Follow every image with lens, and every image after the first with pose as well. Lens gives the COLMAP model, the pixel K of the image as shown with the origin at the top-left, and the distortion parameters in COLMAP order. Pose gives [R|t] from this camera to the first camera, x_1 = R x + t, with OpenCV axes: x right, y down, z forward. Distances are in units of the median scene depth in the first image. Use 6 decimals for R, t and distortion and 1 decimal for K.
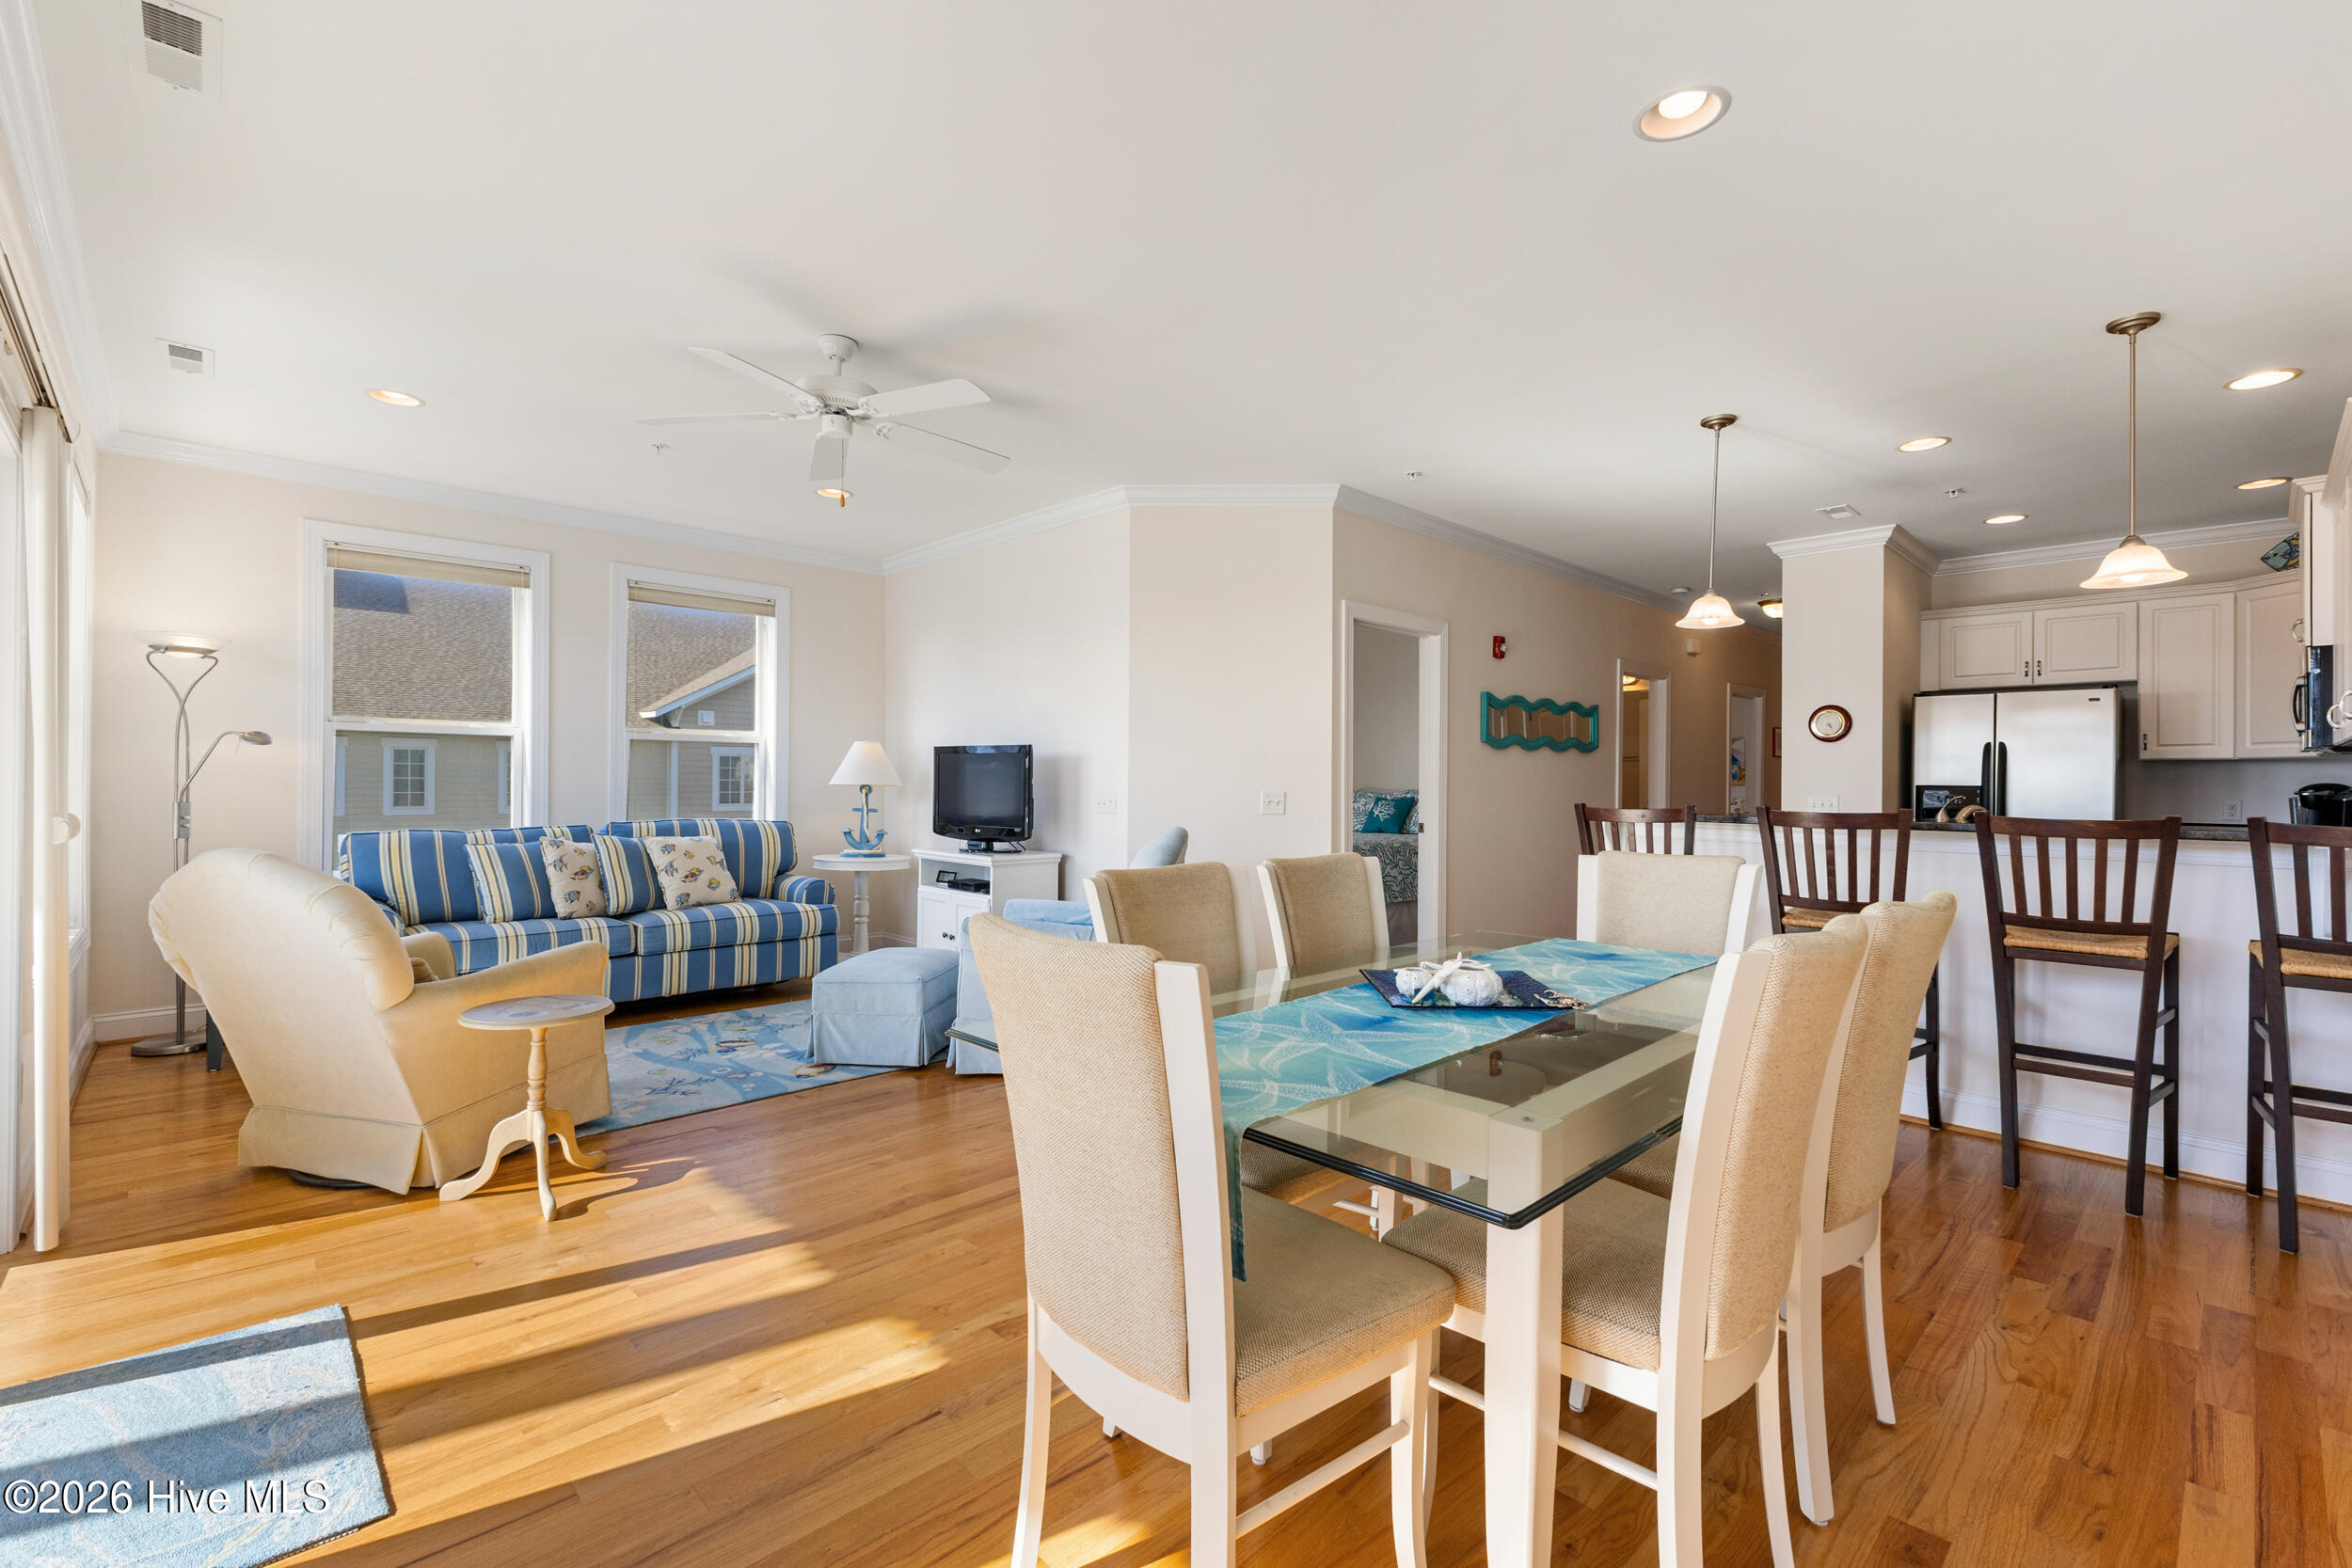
lens RADIAL K [[1016.7, 0, 1177.4], [0, 1016.7, 790.7], [0, 0, 1]] dist [0.014061, -0.003449]
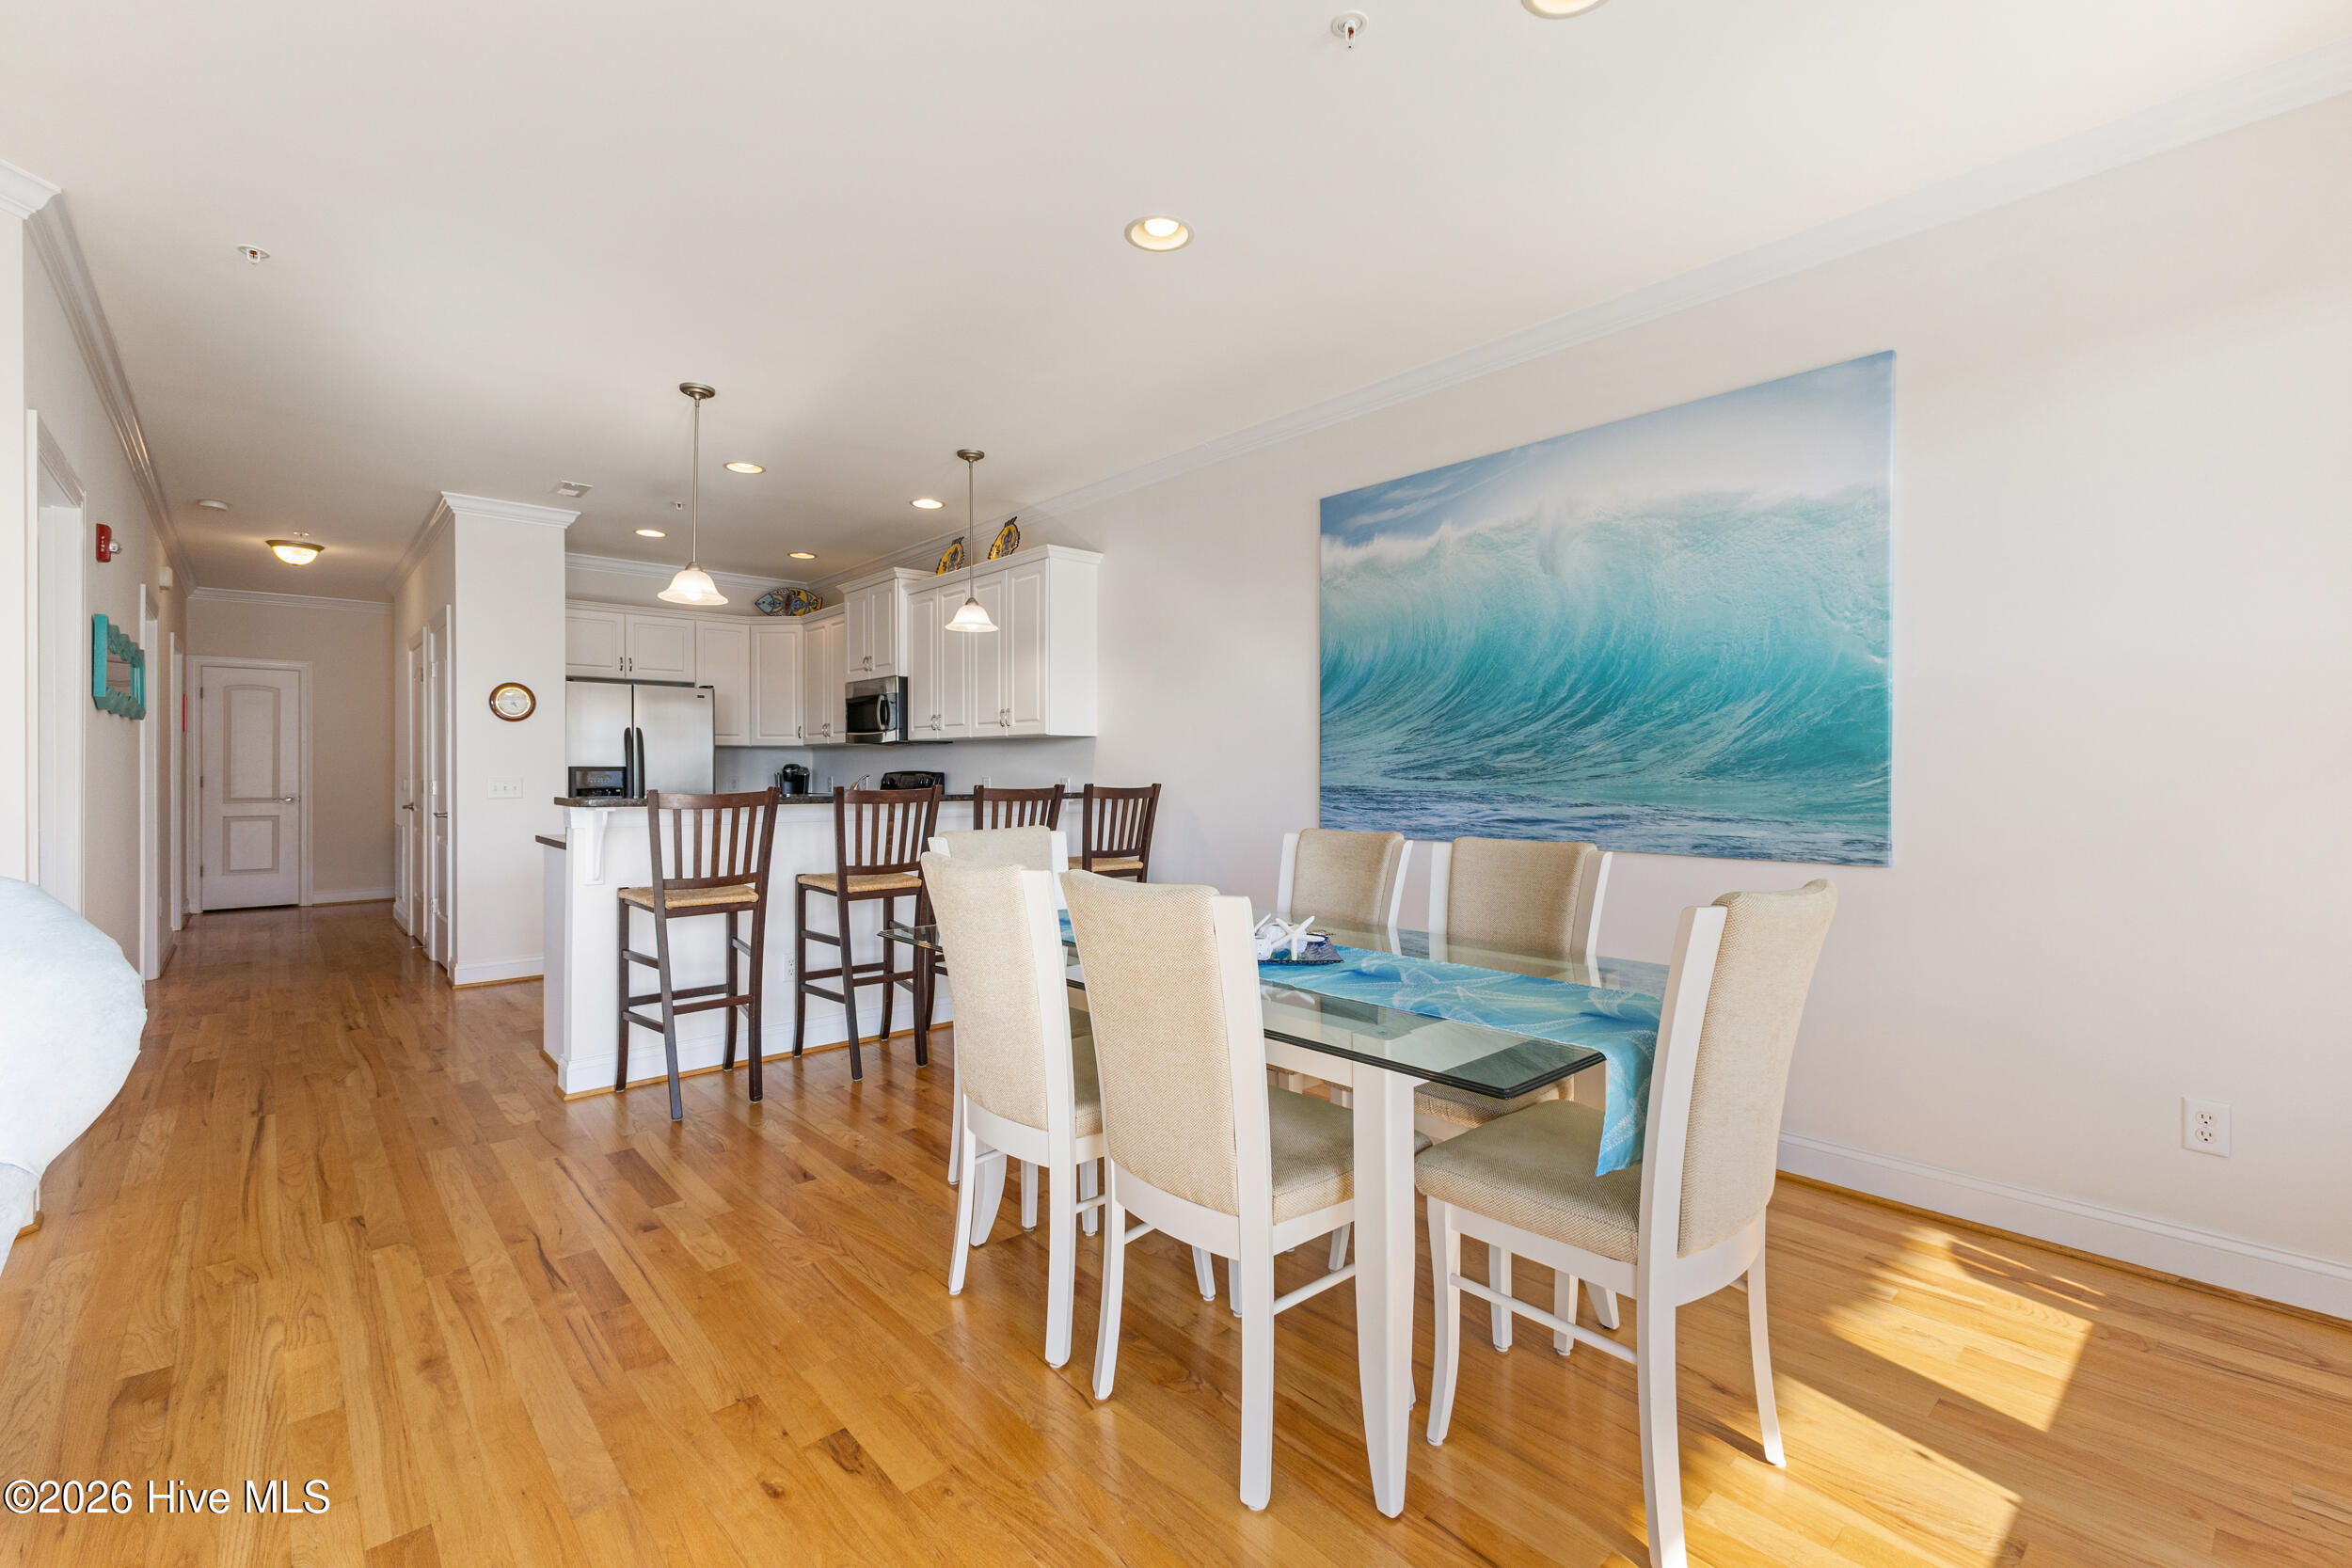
lens RADIAL K [[1016.7, 0, 1171.3], [0, 1016.7, 770.0], [0, 0, 1]] dist [0.014061, -0.003449]
pose [[0.041818, -0.006797, 0.999102, -0.321929], [0.009356, 0.999936, 0.006411, -0.003808], [-0.999081, 0.009080, 0.041879, 0.400816]]
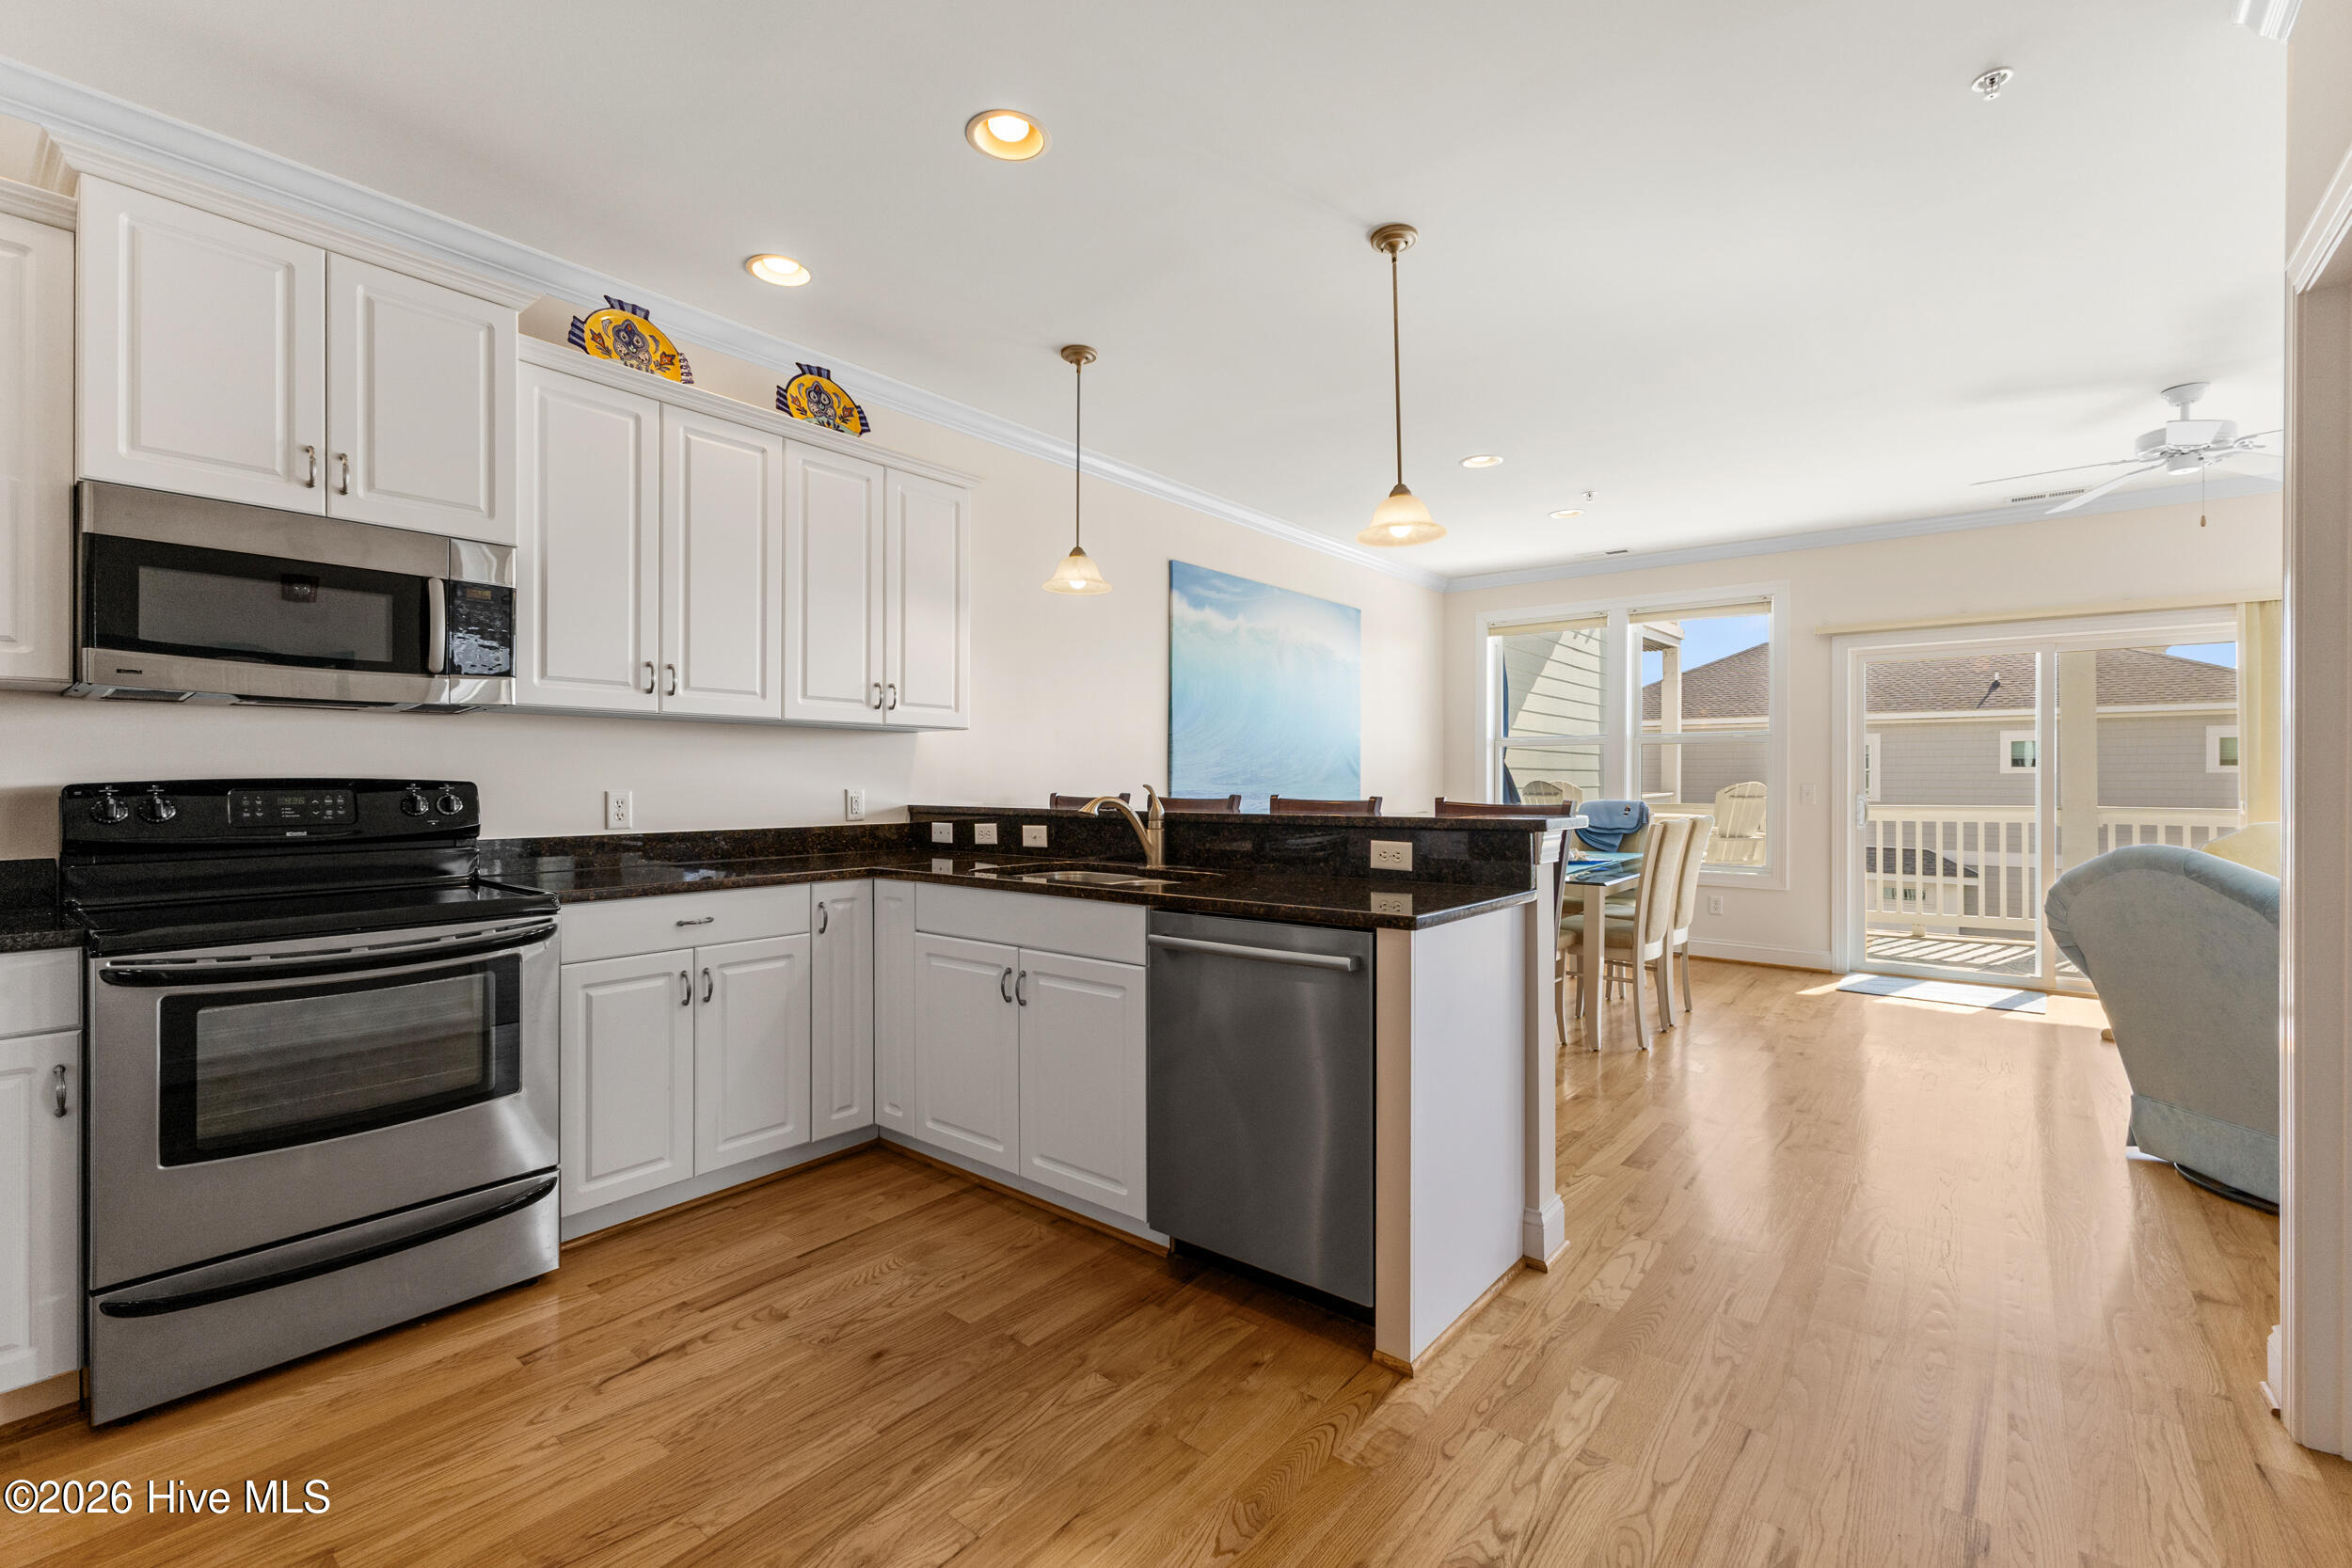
lens RADIAL K [[1016.7, 0, 1181.6], [0, 1016.7, 775.3], [0, 0, 1]] dist [0.014061, -0.003449]
pose [[-0.992197, -0.009795, -0.124292, 0.586621], [-0.010425, 0.999936, 0.004421, -0.004993], [0.124241, 0.005682, -0.992236, 1.290678]]
